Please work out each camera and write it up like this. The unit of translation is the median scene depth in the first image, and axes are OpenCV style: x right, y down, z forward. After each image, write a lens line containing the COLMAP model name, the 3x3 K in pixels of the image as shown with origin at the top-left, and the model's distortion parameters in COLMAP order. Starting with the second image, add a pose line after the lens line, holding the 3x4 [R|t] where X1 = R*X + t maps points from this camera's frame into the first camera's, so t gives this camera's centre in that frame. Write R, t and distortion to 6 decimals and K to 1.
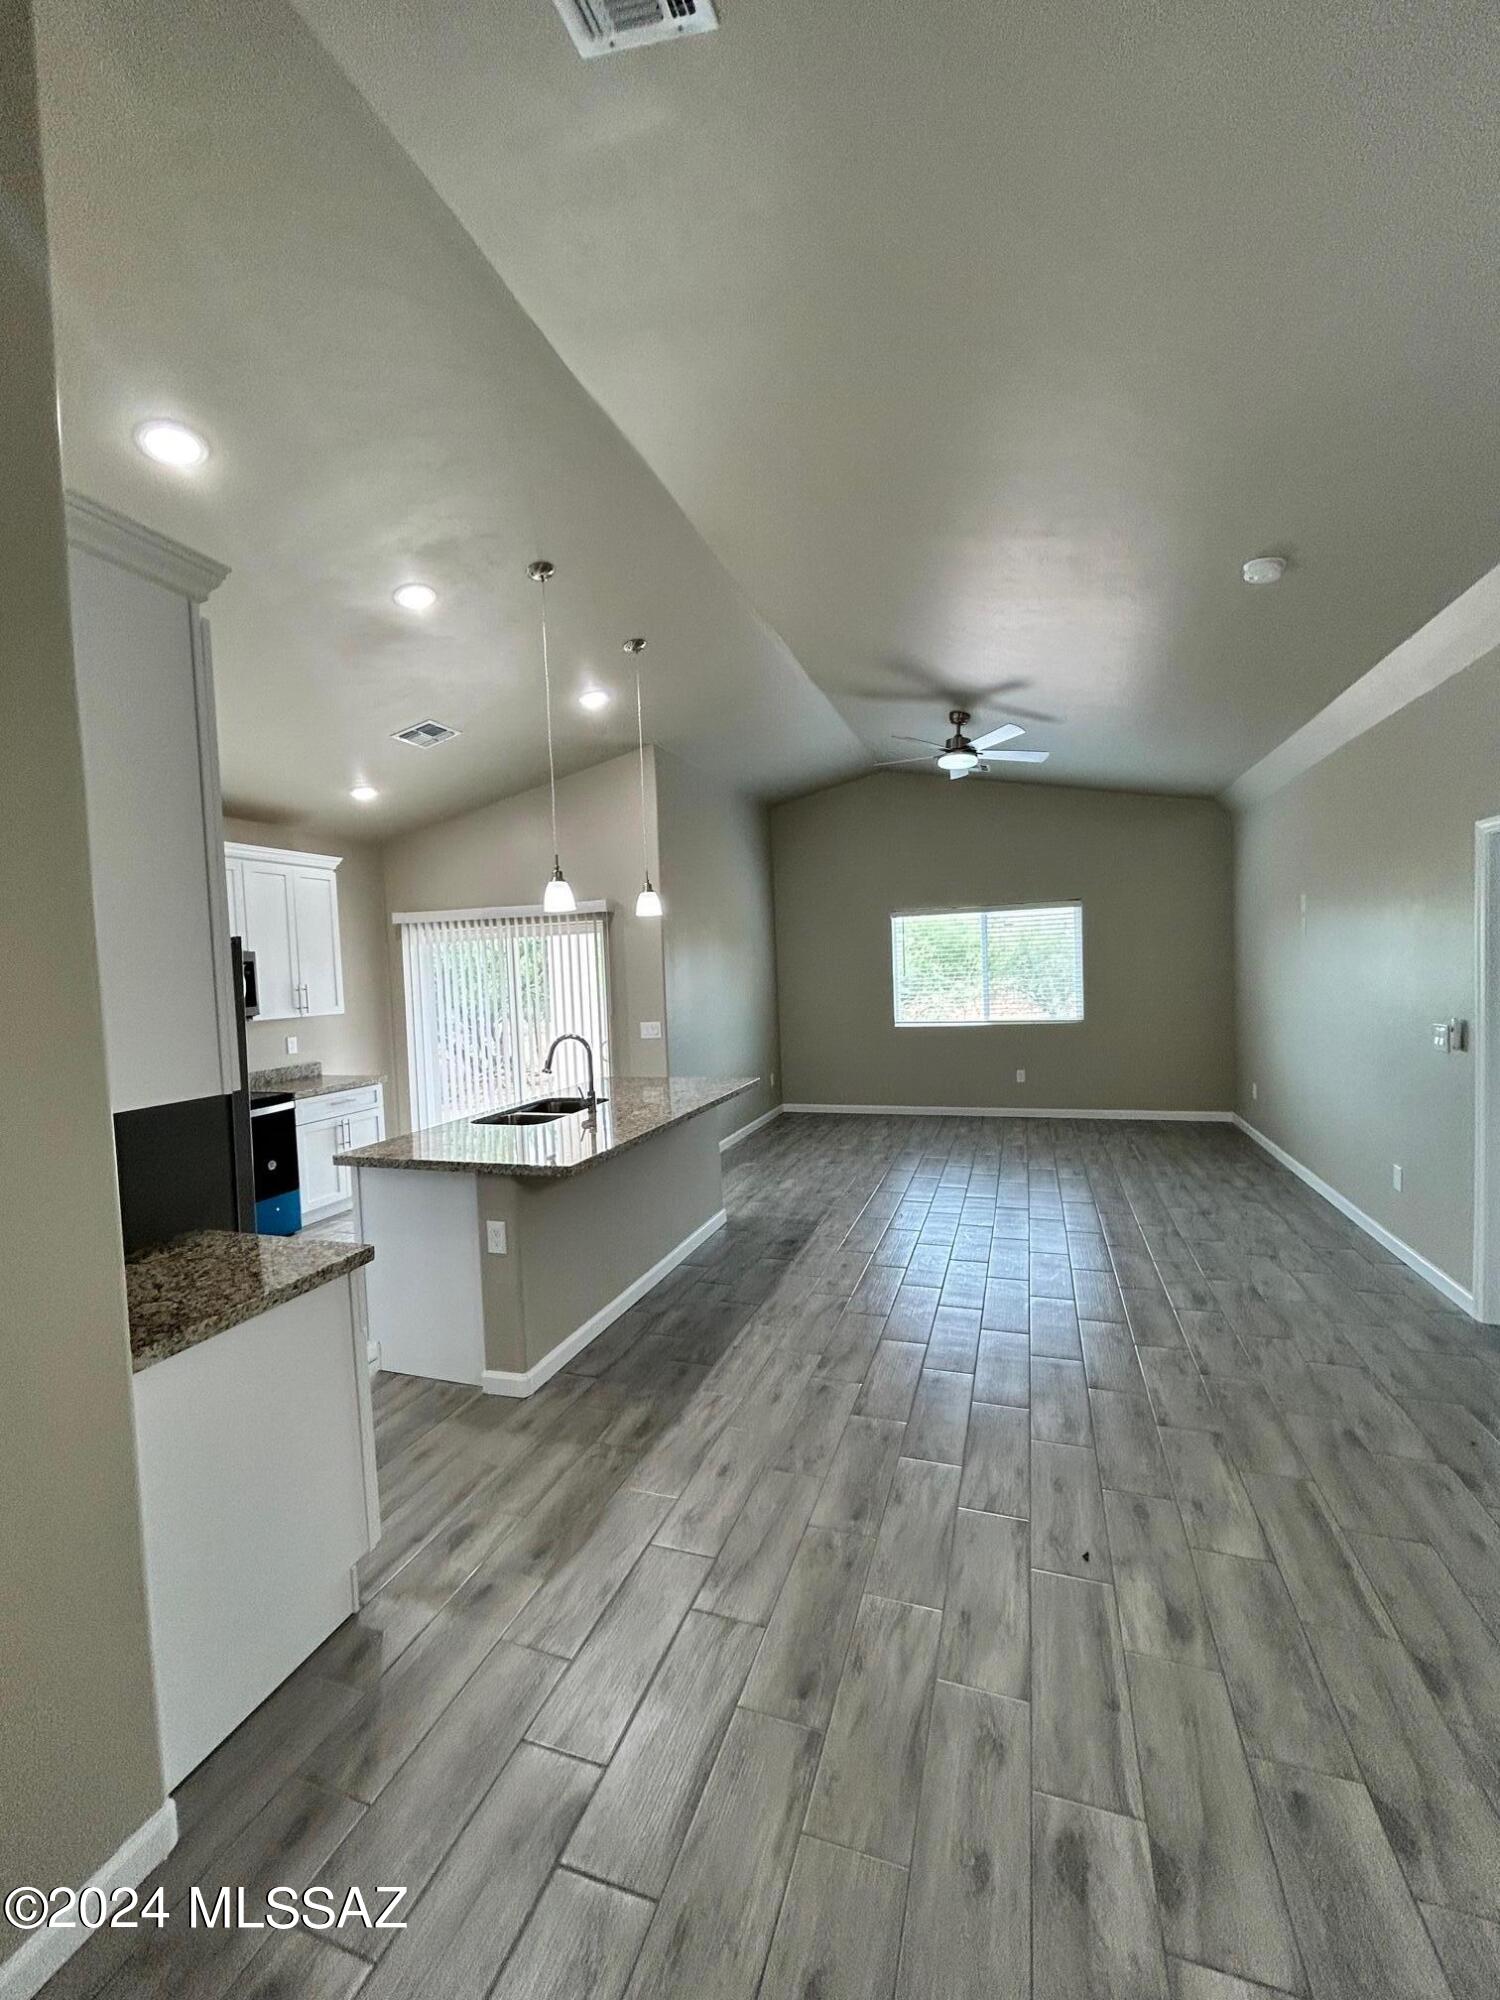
lens RADIAL K [[795.6, 0, 757.5], [0, 795.6, 999.6], [0, 0, 1]] dist [-0.000791, -0.000655]
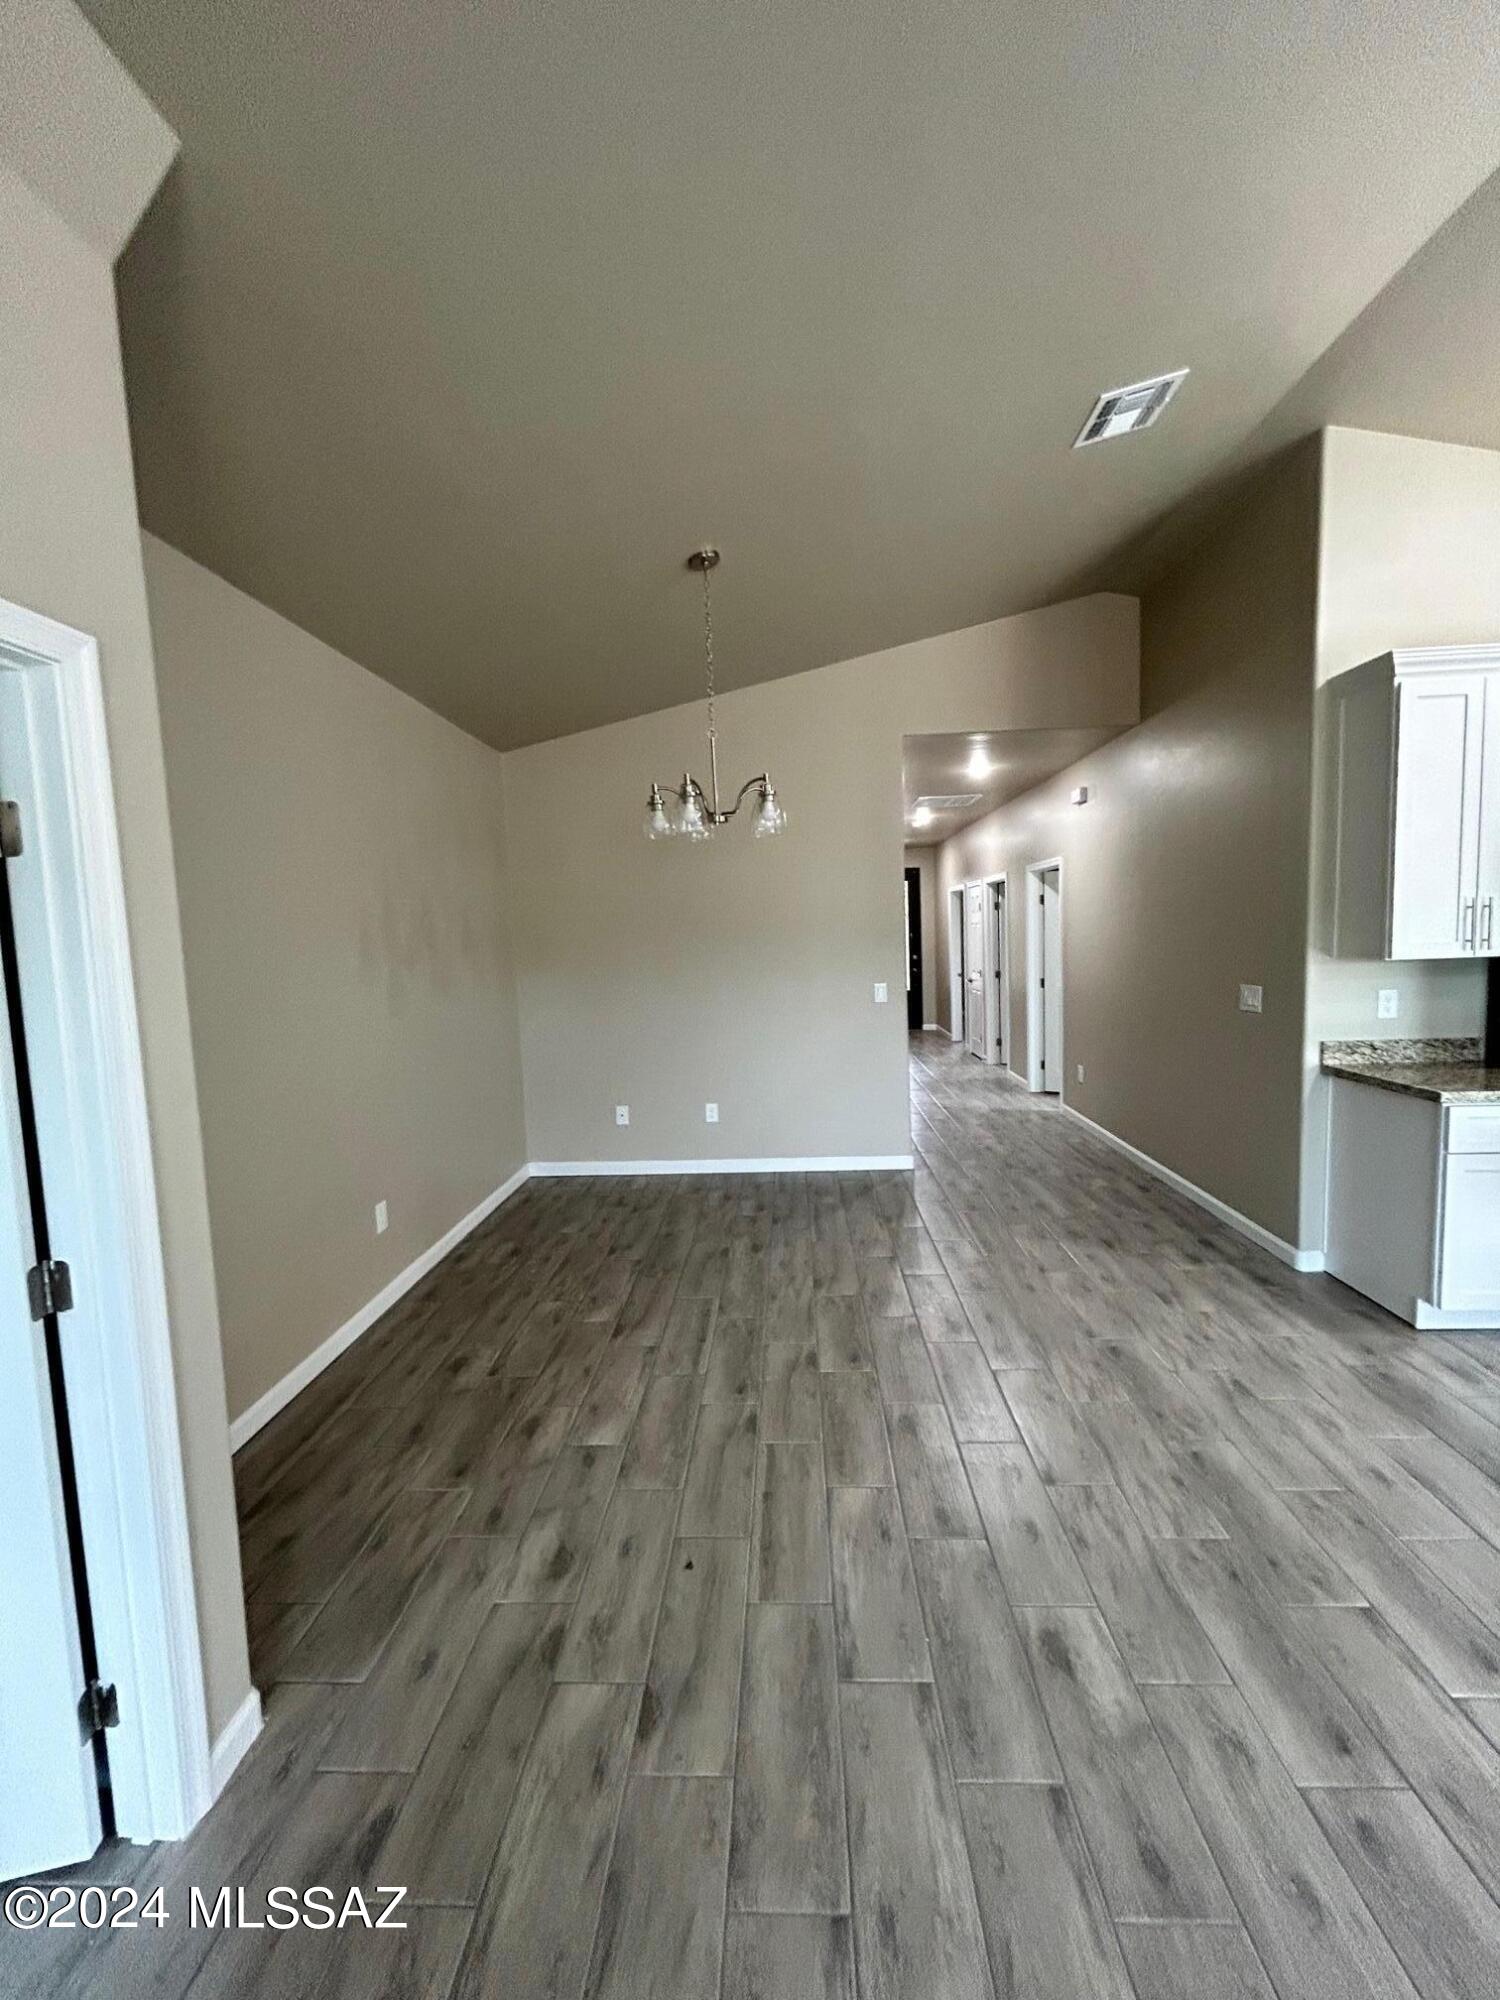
lens RADIAL K [[795.6, 0, 752.6], [0, 795.6, 1005.8], [0, 0, 1]] dist [-0.000791, -0.000655]
pose [[-0.958419, 0.098375, -0.267873, 0.738180], [0.064765, 0.989191, 0.131555, -0.067914], [0.277920, 0.108736, -0.954430, 1.467916]]
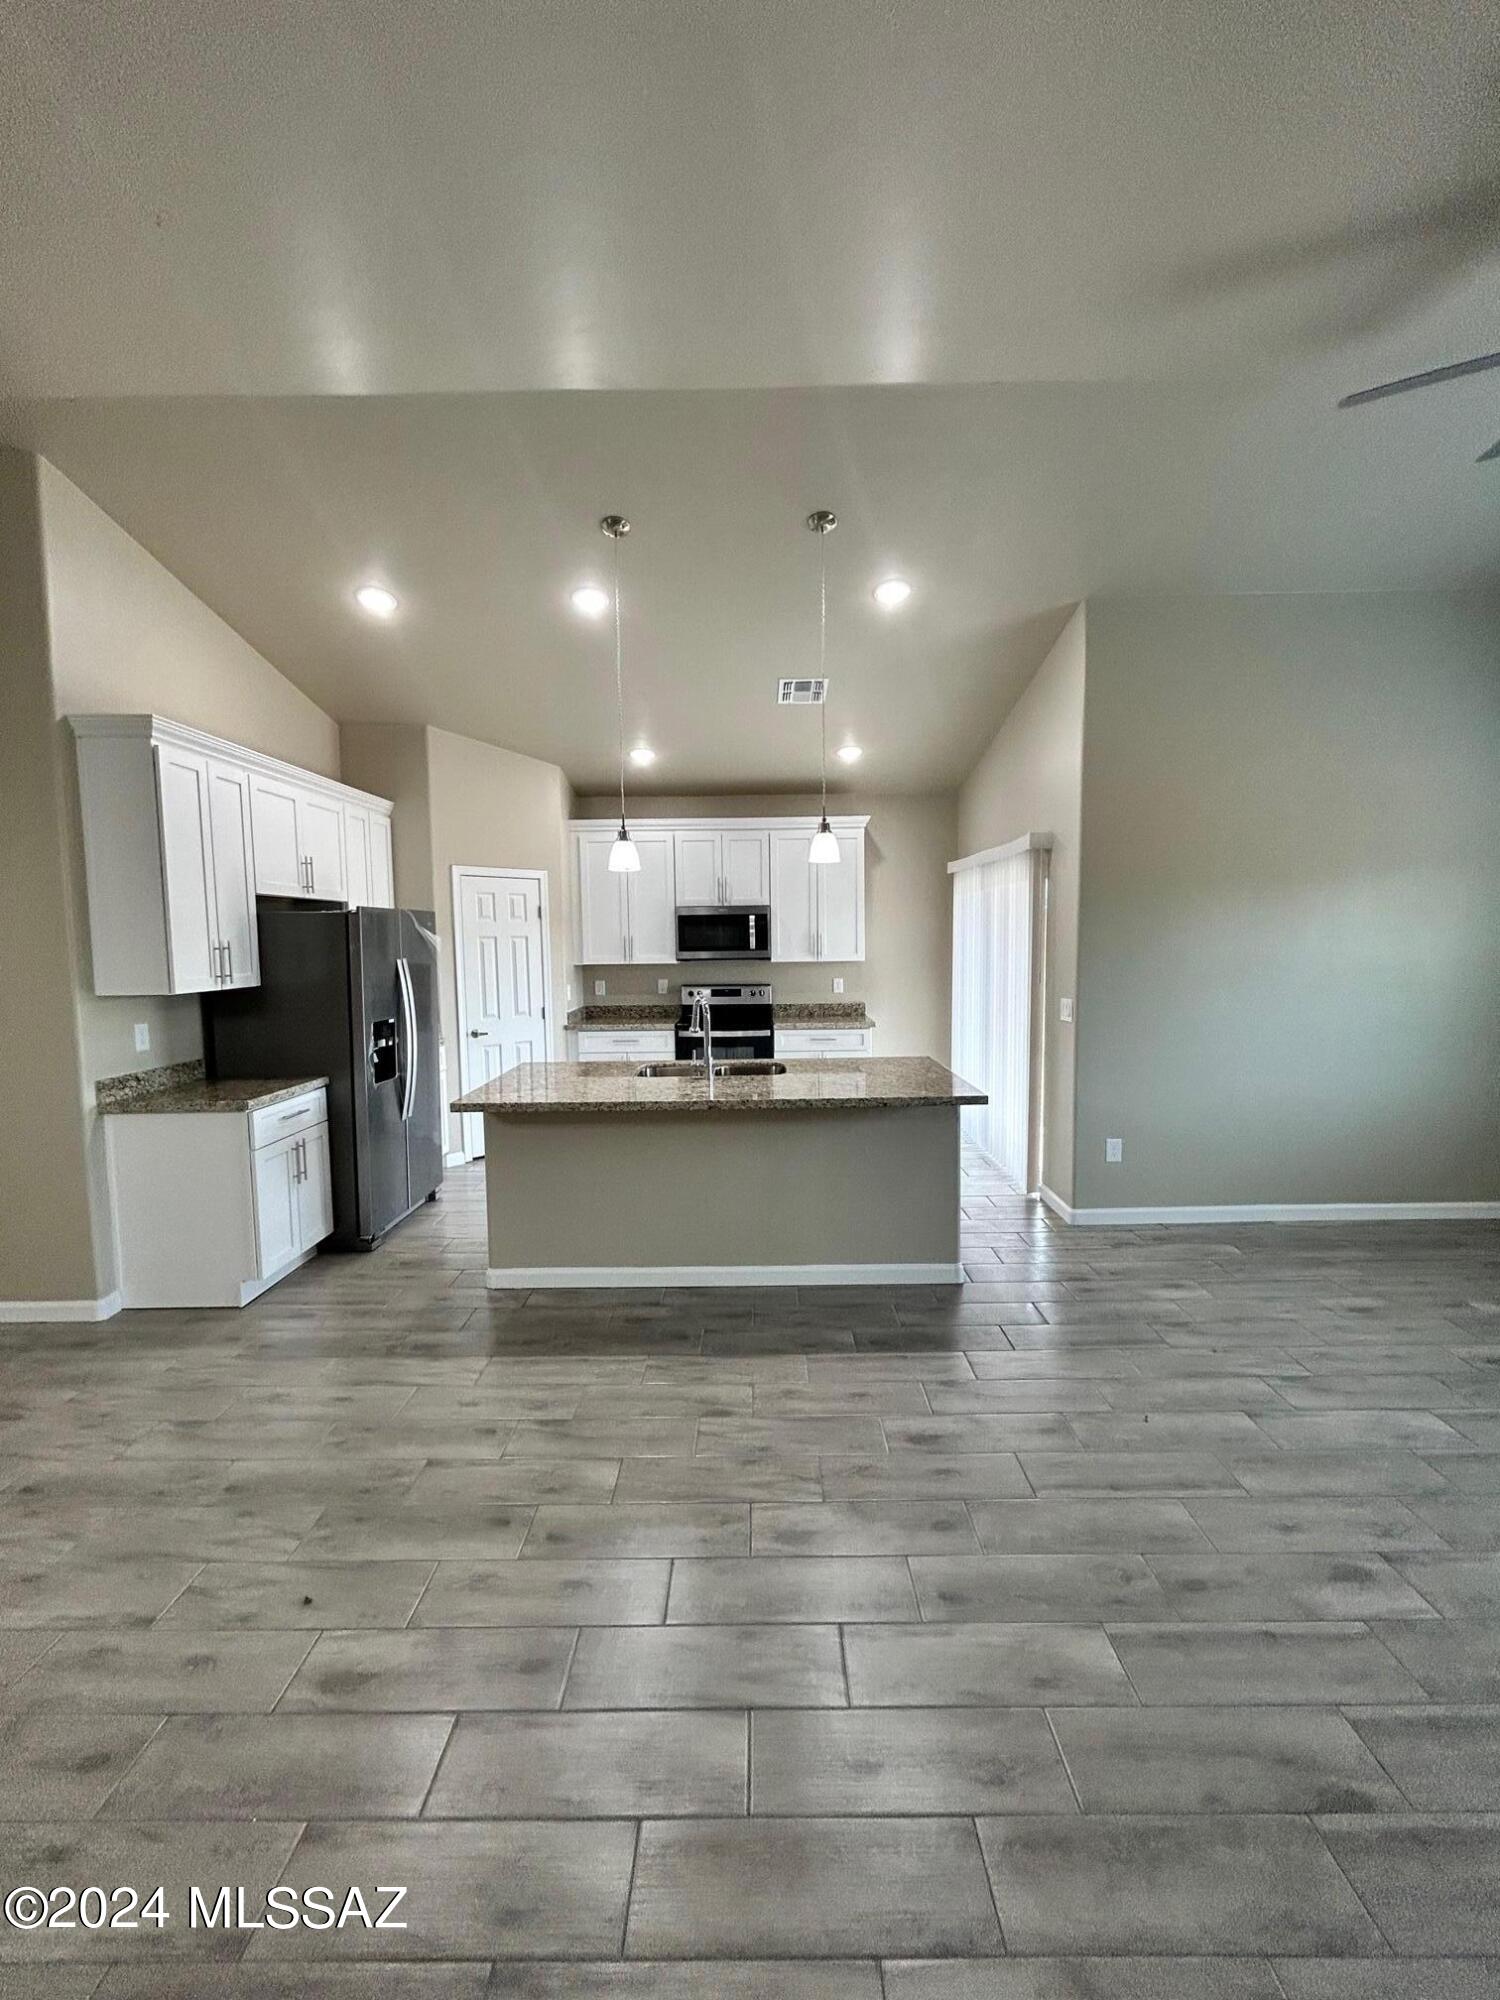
lens RADIAL K [[795.6, 0, 752.1], [0, 795.6, 1009.5], [0, 0, 1]] dist [-0.000791, -0.000655]
pose [[0.320474, 0.121981, -0.939370, 1.020231], [-0.037397, 0.992530, 0.116126, -0.081181], [0.946519, -0.002085, 0.322642, 1.097944]]
